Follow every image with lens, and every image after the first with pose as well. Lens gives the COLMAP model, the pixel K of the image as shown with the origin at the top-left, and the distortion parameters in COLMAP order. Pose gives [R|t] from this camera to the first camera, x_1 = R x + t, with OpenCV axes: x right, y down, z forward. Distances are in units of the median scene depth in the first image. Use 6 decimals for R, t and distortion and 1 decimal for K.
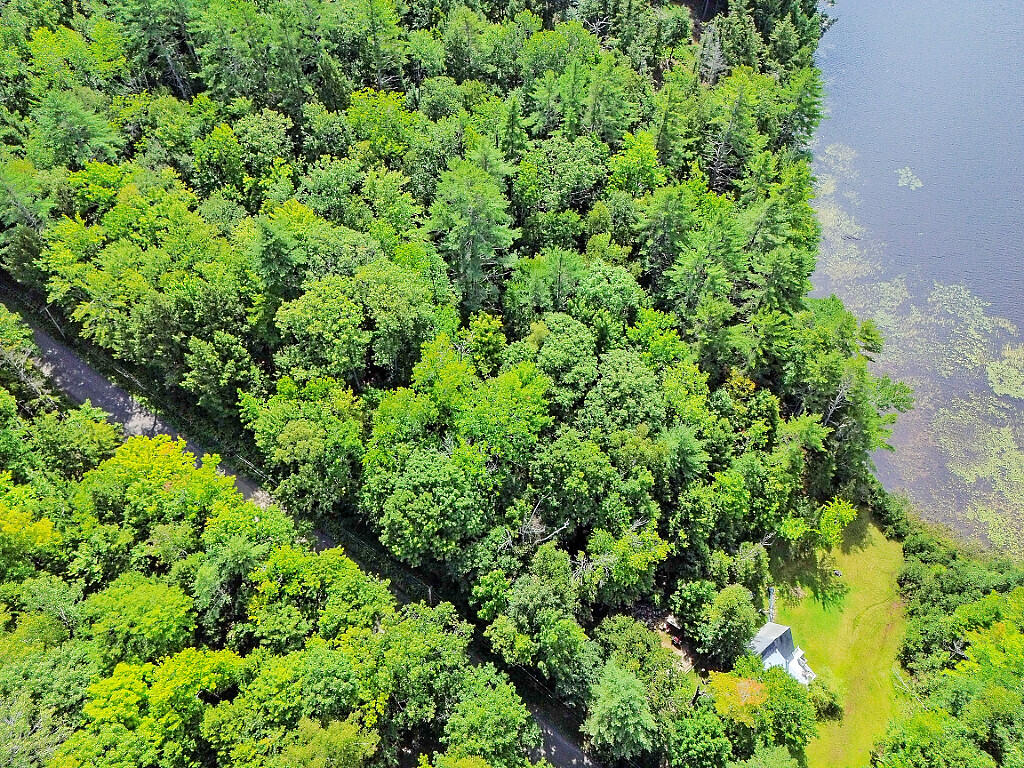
lens RADIAL K [[722.7, 0, 512.1], [0, 722.7, 383.0], [0, 0, 1]] dist [0.009896, 0.002738]
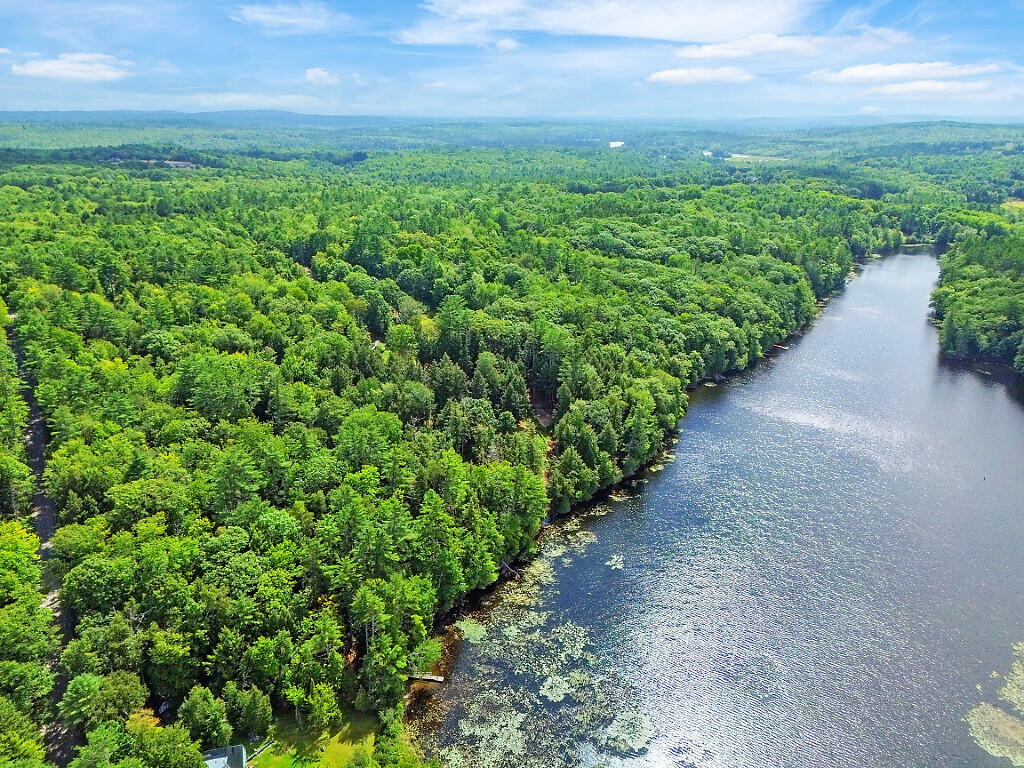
lens RADIAL K [[722.7, 0, 511.3], [0, 722.7, 384.4], [0, 0, 1]] dist [0.009896, 0.002738]
pose [[0.930536, 0.163792, -0.327528, 0.997733], [-0.314191, 0.816535, -0.484309, 0.219792], [0.188112, 0.553573, 0.811277, -0.426415]]
